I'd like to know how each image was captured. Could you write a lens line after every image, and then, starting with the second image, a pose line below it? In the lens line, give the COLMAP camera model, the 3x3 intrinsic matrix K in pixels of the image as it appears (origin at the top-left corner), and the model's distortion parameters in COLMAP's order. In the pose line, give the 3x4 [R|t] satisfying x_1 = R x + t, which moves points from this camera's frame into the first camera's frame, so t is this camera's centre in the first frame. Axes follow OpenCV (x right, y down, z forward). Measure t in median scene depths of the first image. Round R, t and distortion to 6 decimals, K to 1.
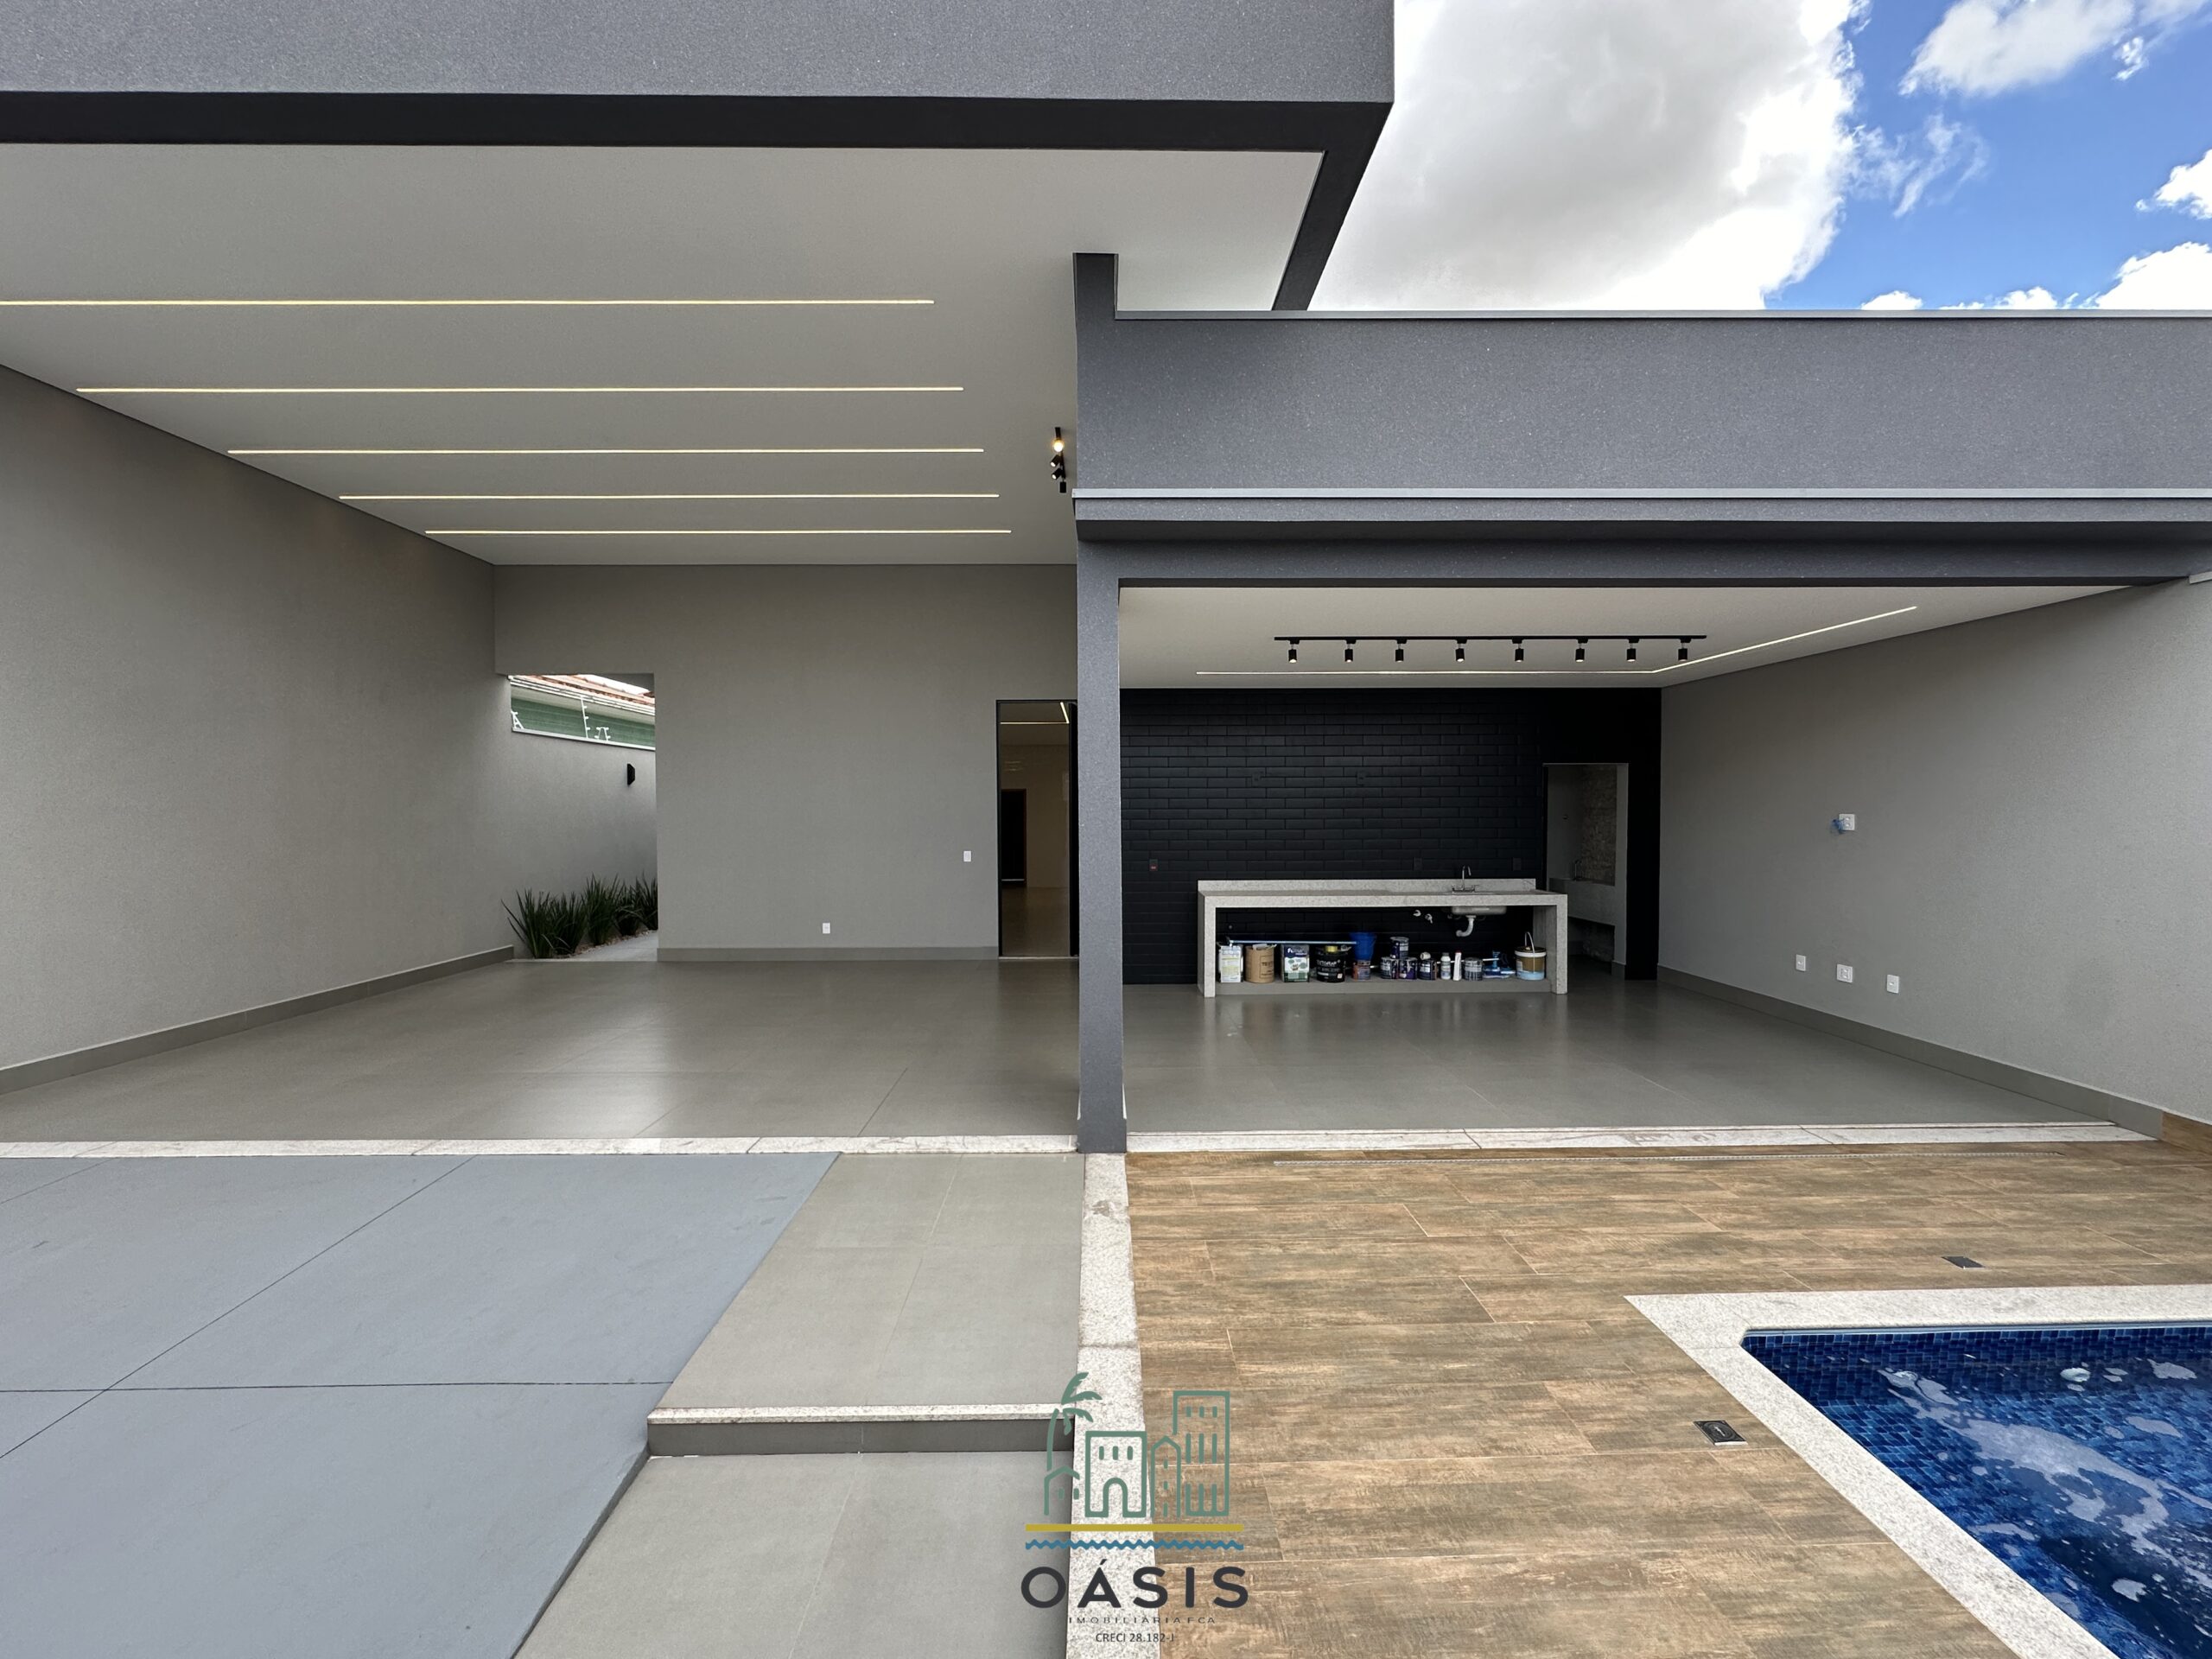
lens RADIAL K [[885.5, 0, 1106.0], [0, 885.5, 829.5], [0, 0, 1]] dist [-0.005549, 0.001153]
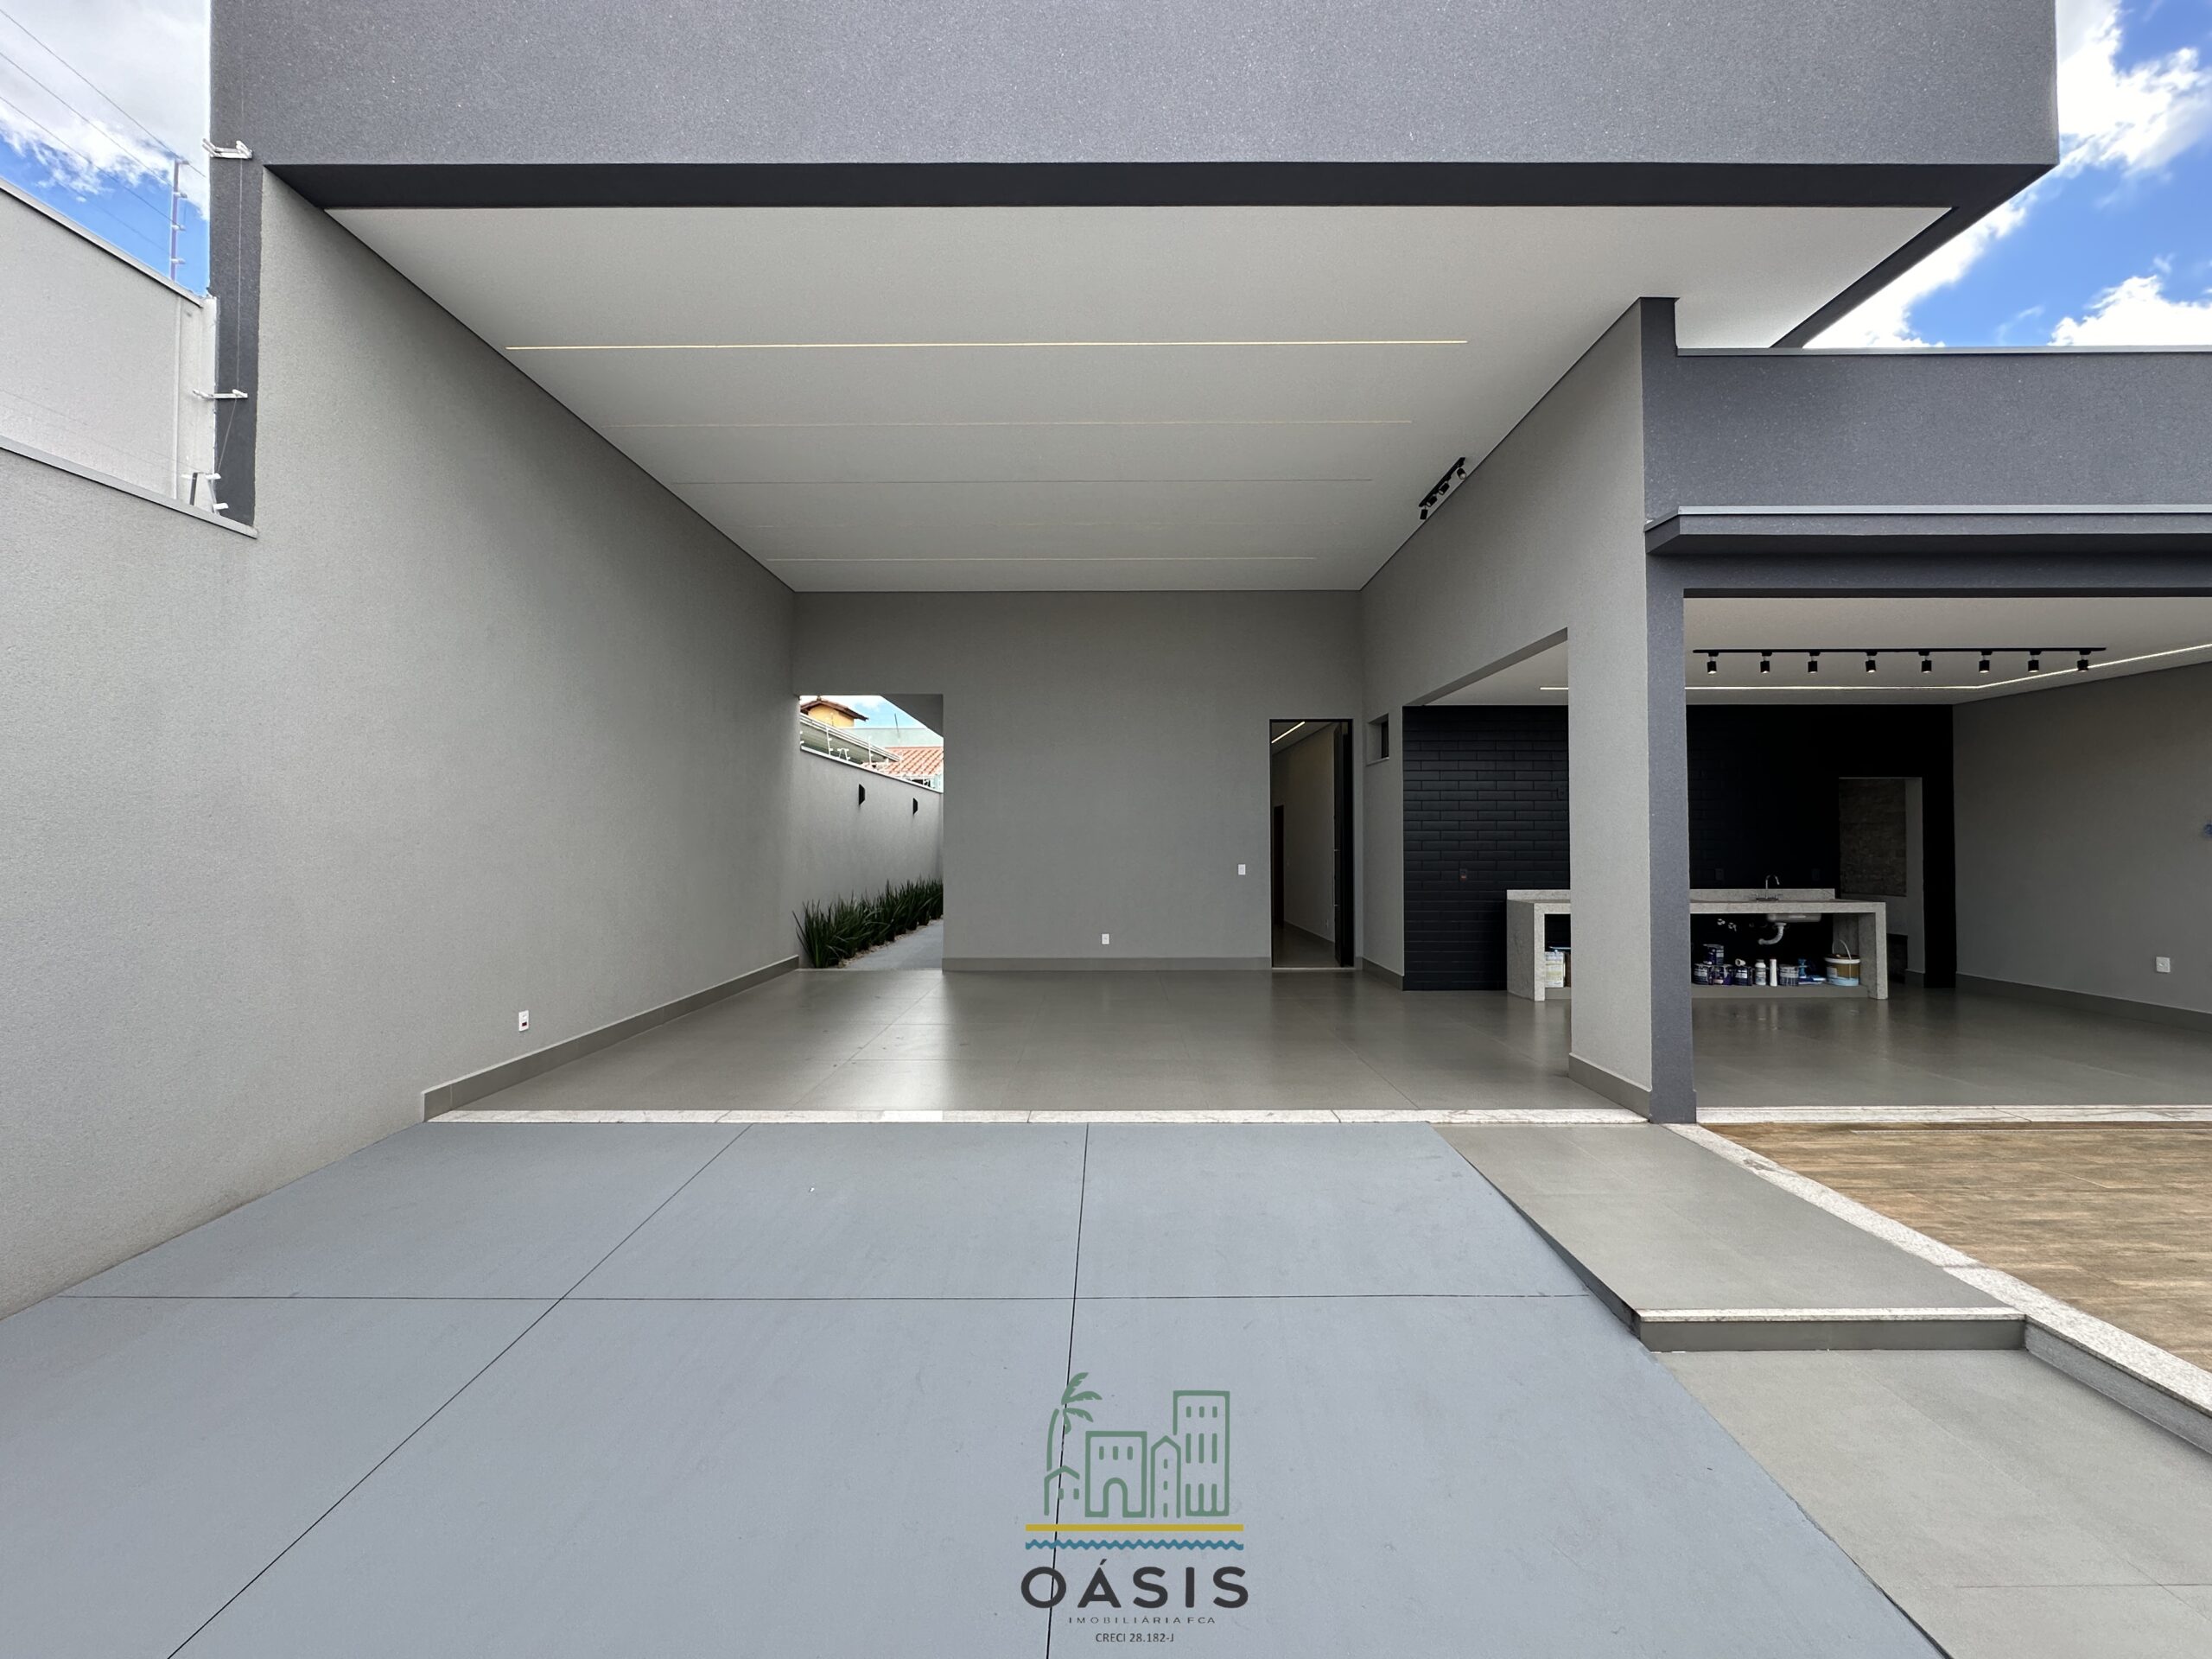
lens RADIAL K [[885.5, 0, 1106.0], [0, 885.5, 829.5], [0, 0, 1]] dist [-0.005549, 0.001153]
pose [[0.999888, 0.001365, -0.014920, -0.622117], [-0.001952, 0.999219, -0.039465, 0.051728], [0.014854, 0.039489, 0.999110, -0.077838]]
